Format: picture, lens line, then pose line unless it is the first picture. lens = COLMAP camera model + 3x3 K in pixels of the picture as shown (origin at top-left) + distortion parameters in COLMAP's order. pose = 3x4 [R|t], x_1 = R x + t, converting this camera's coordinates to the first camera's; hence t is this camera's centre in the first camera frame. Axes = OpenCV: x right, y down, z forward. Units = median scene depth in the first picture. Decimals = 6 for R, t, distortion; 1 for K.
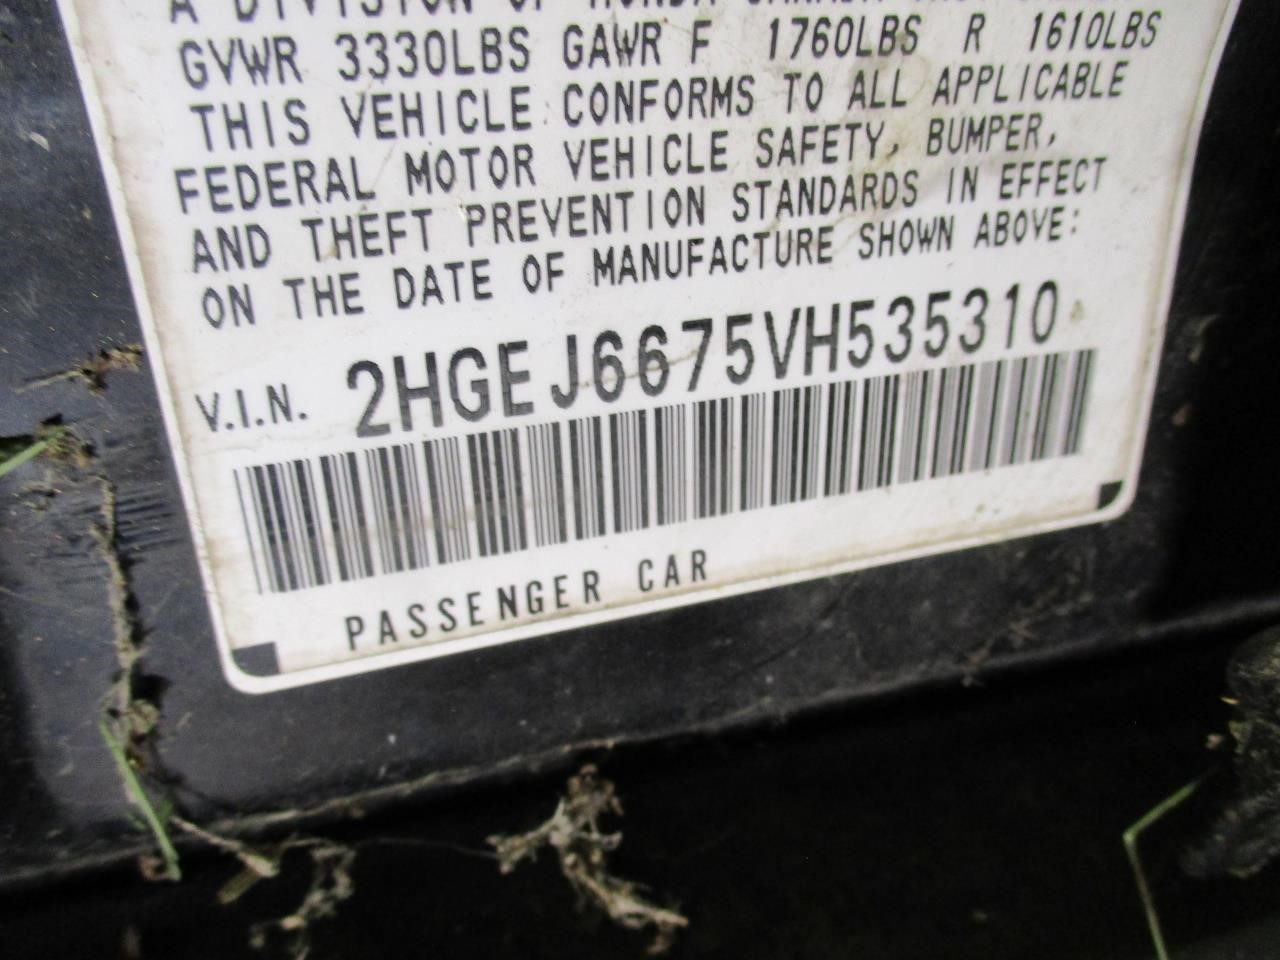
lens RADIAL K [[1070.3, 0, 603.2], [0, 1070.3, 451.3], [0, 0, 1]] dist [-0.010514, -0.034226]
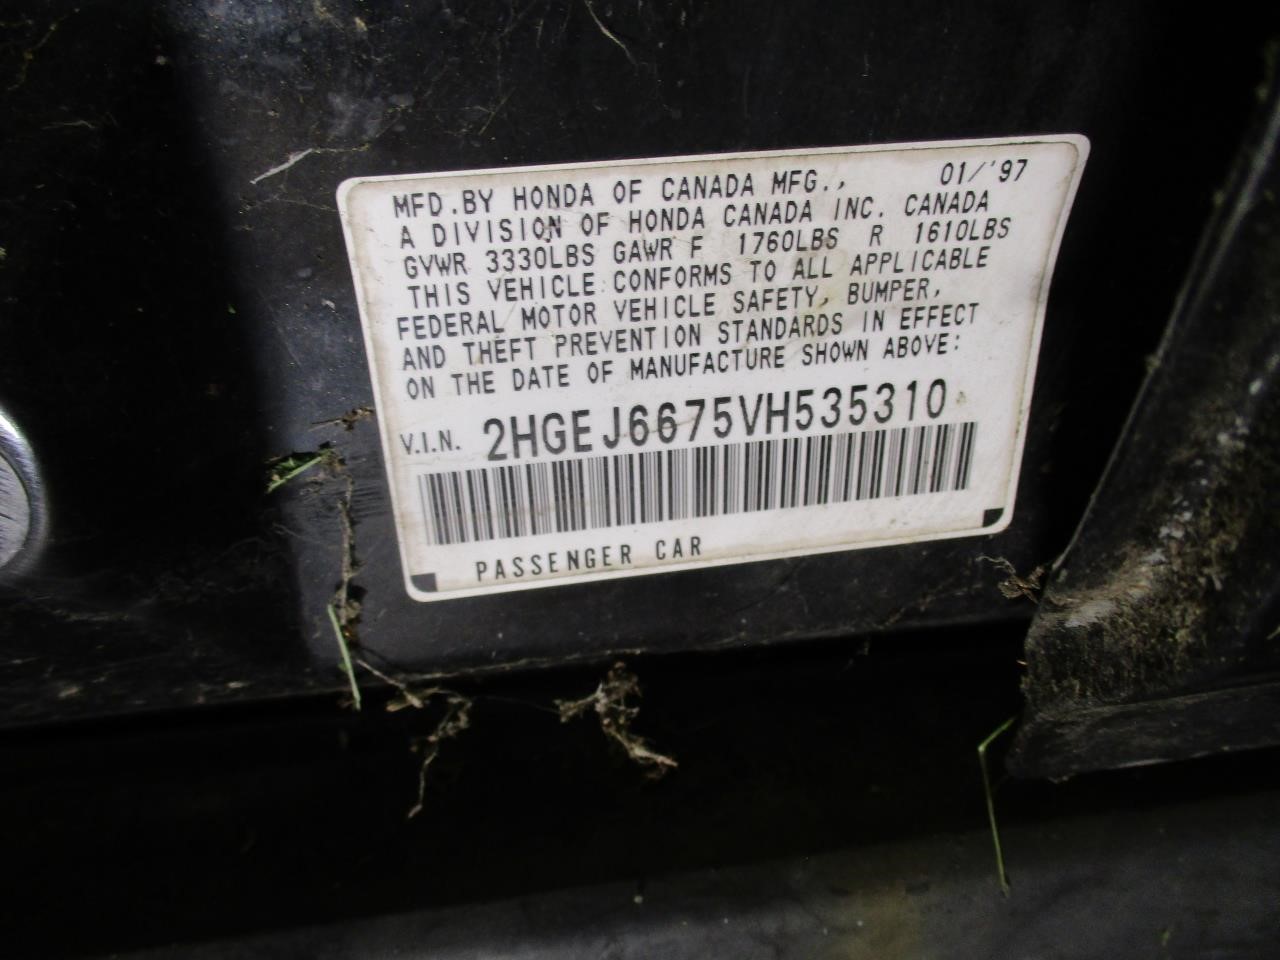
lens RADIAL K [[1070.3, 0, 639.6], [0, 1070.3, 481.3], [0, 0, 1]] dist [-0.010514, -0.034226]
pose [[0.993056, 0.072125, -0.092941, 0.166042], [-0.064400, 0.994416, 0.083598, -0.131025], [0.098452, -0.077032, 0.992156, -0.654146]]
